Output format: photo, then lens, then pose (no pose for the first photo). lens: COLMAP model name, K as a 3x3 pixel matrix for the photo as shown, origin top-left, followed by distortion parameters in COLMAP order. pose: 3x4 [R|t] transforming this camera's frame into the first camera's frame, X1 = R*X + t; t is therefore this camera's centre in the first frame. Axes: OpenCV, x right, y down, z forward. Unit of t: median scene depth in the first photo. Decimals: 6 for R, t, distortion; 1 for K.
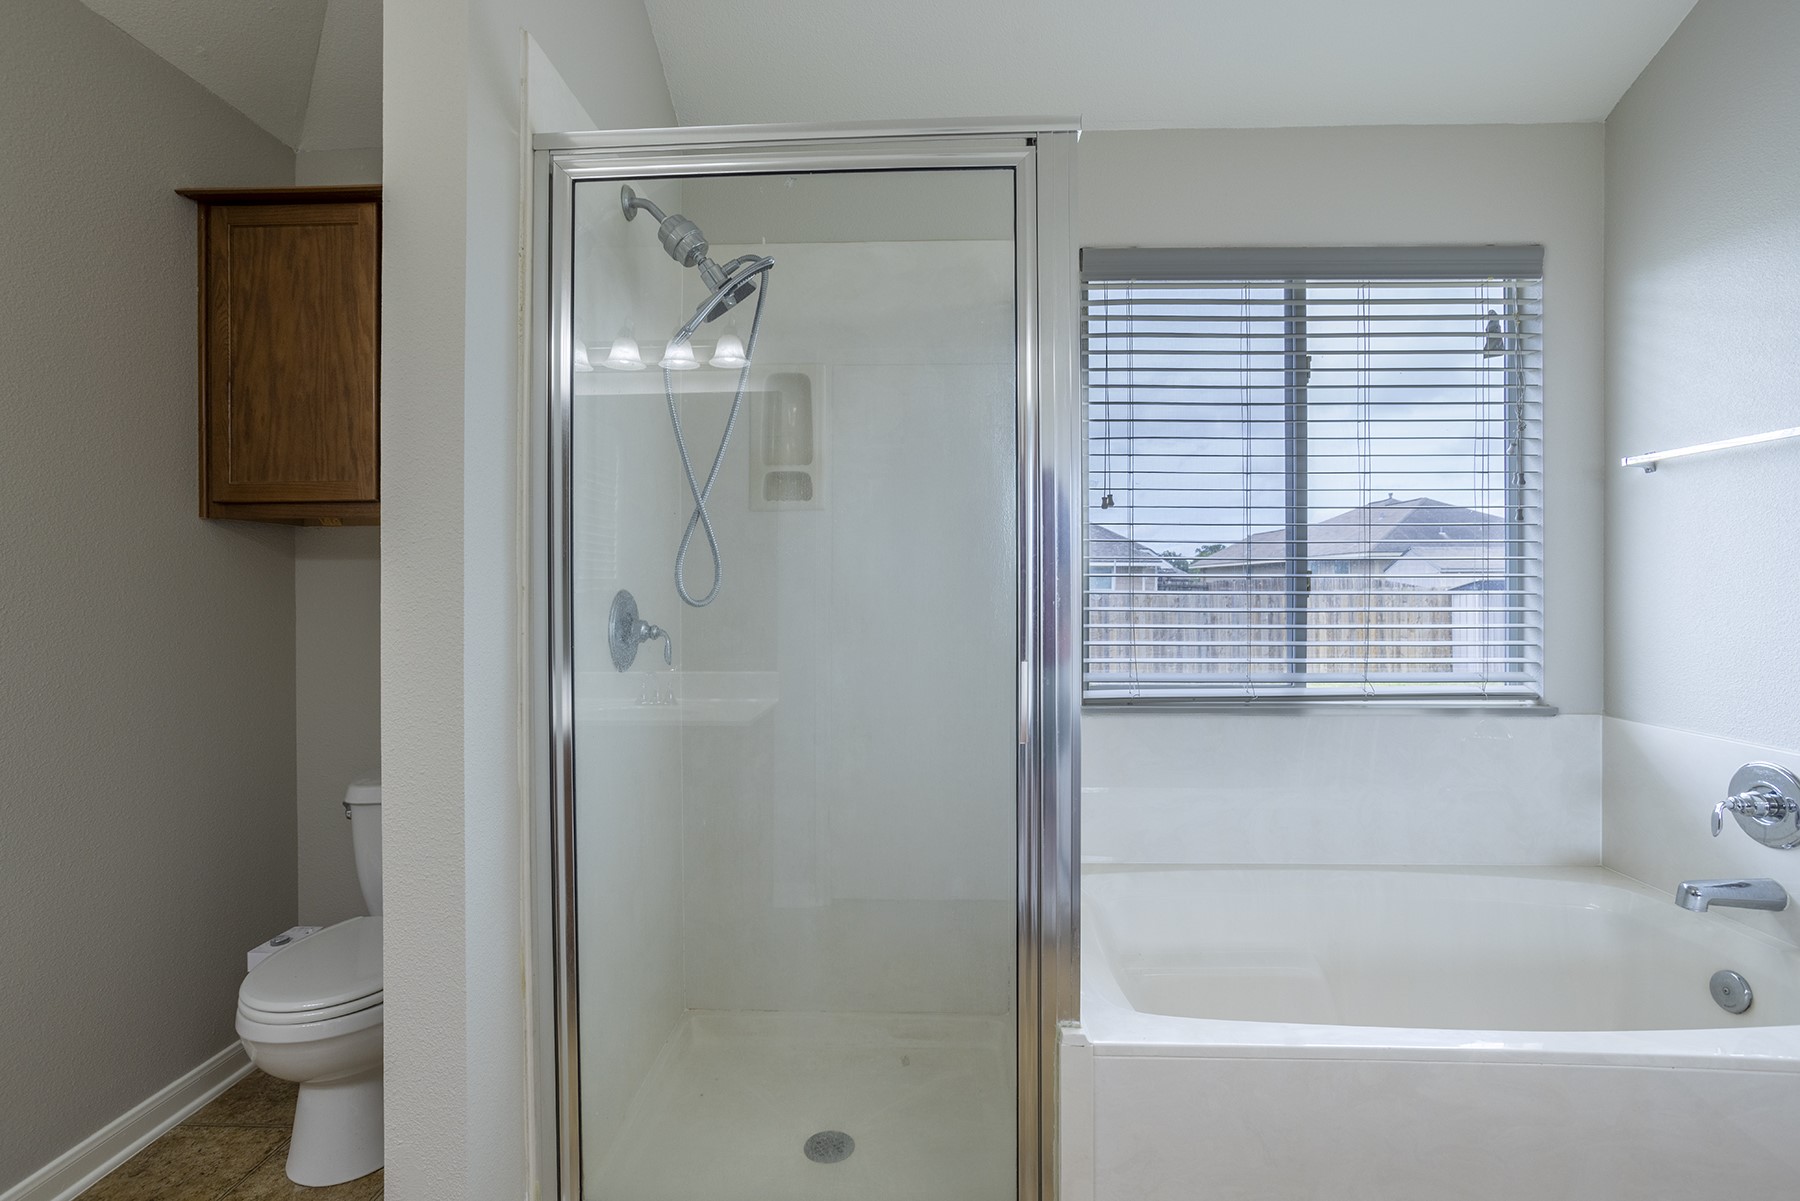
lens RADIAL K [[872.8, 0, 899.1], [0, 872.8, 591.8], [0, 0, 1]] dist [-0.054543, 0.034468]
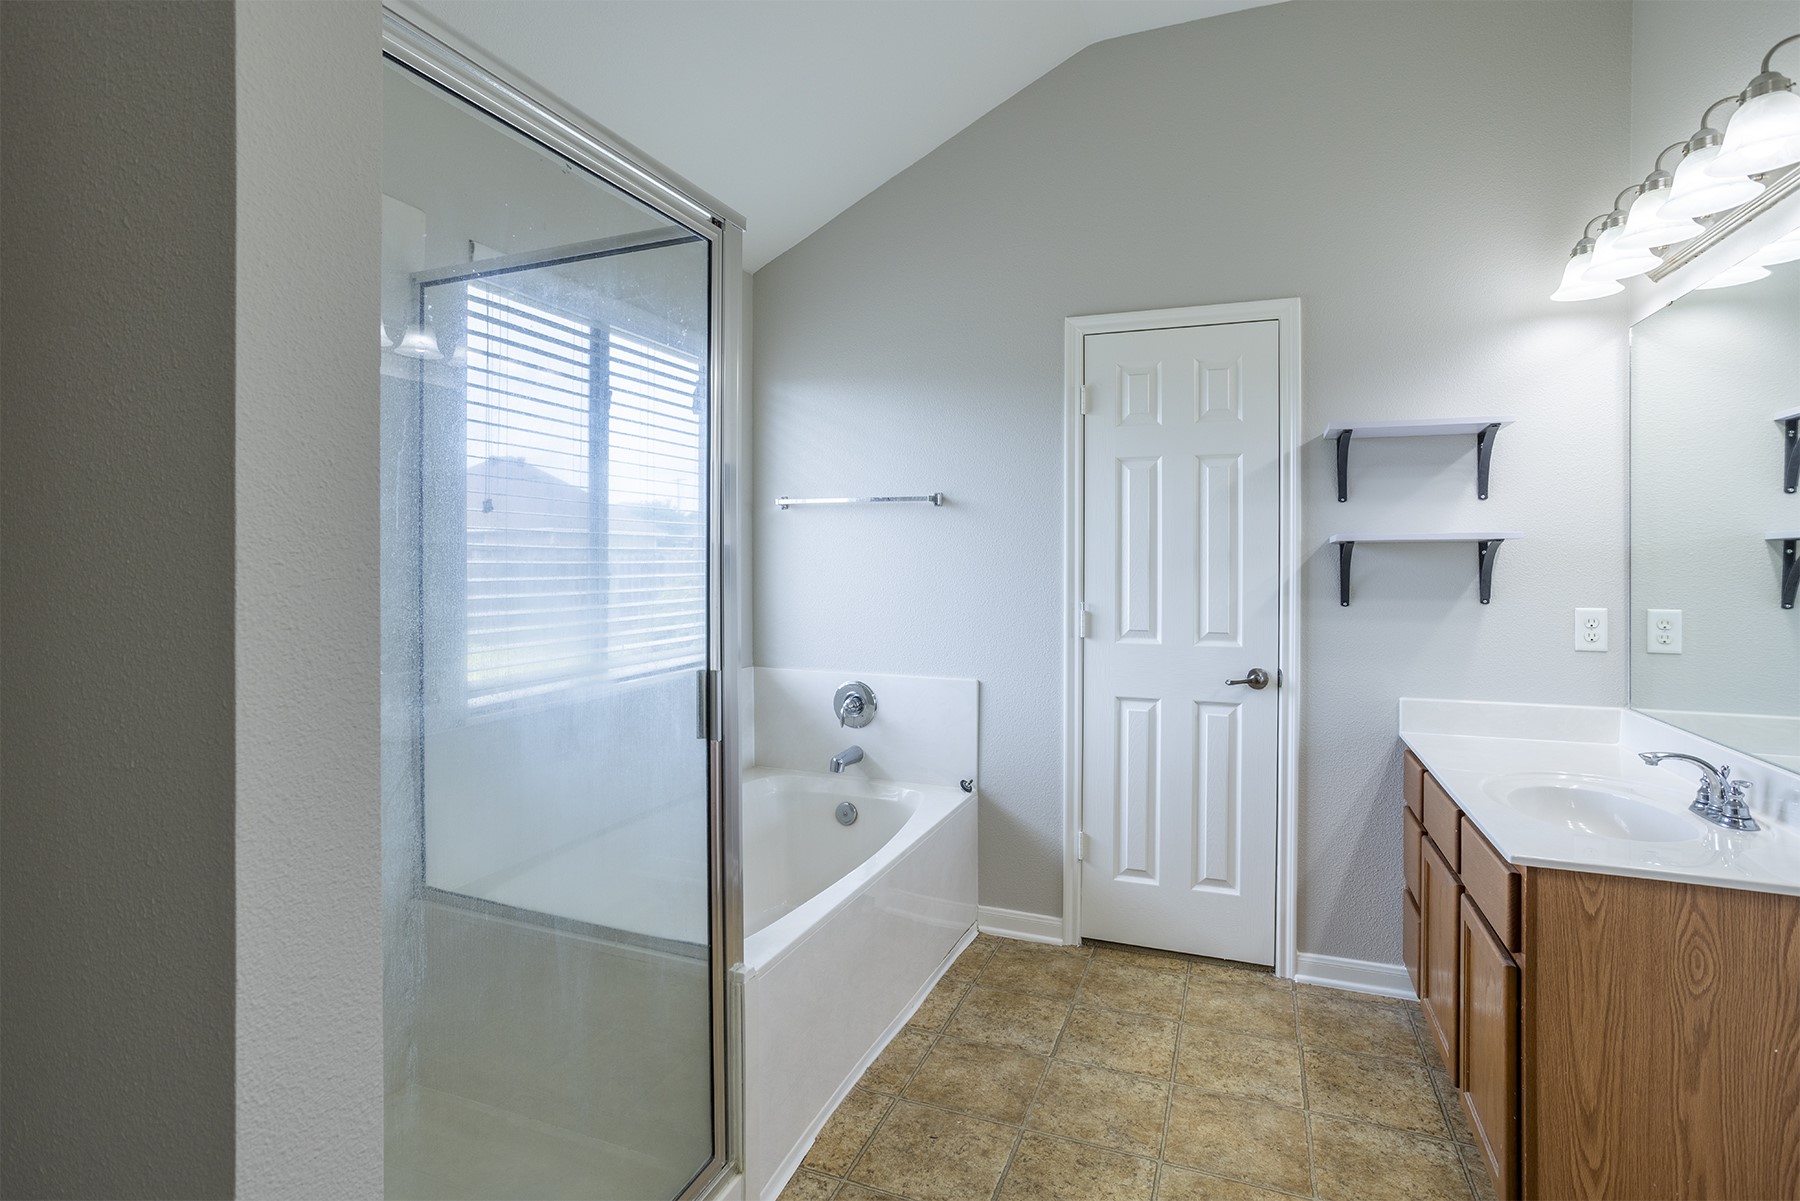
lens RADIAL K [[872.8, 0, 899.1], [0, 872.8, 591.8], [0, 0, 1]] dist [-0.054543, 0.034468]
pose [[0.344656, -0.034746, 0.938086, -0.517144], [-0.005858, 0.999216, 0.039162, -0.049017], [-0.938711, -0.018993, 0.344182, 0.224258]]
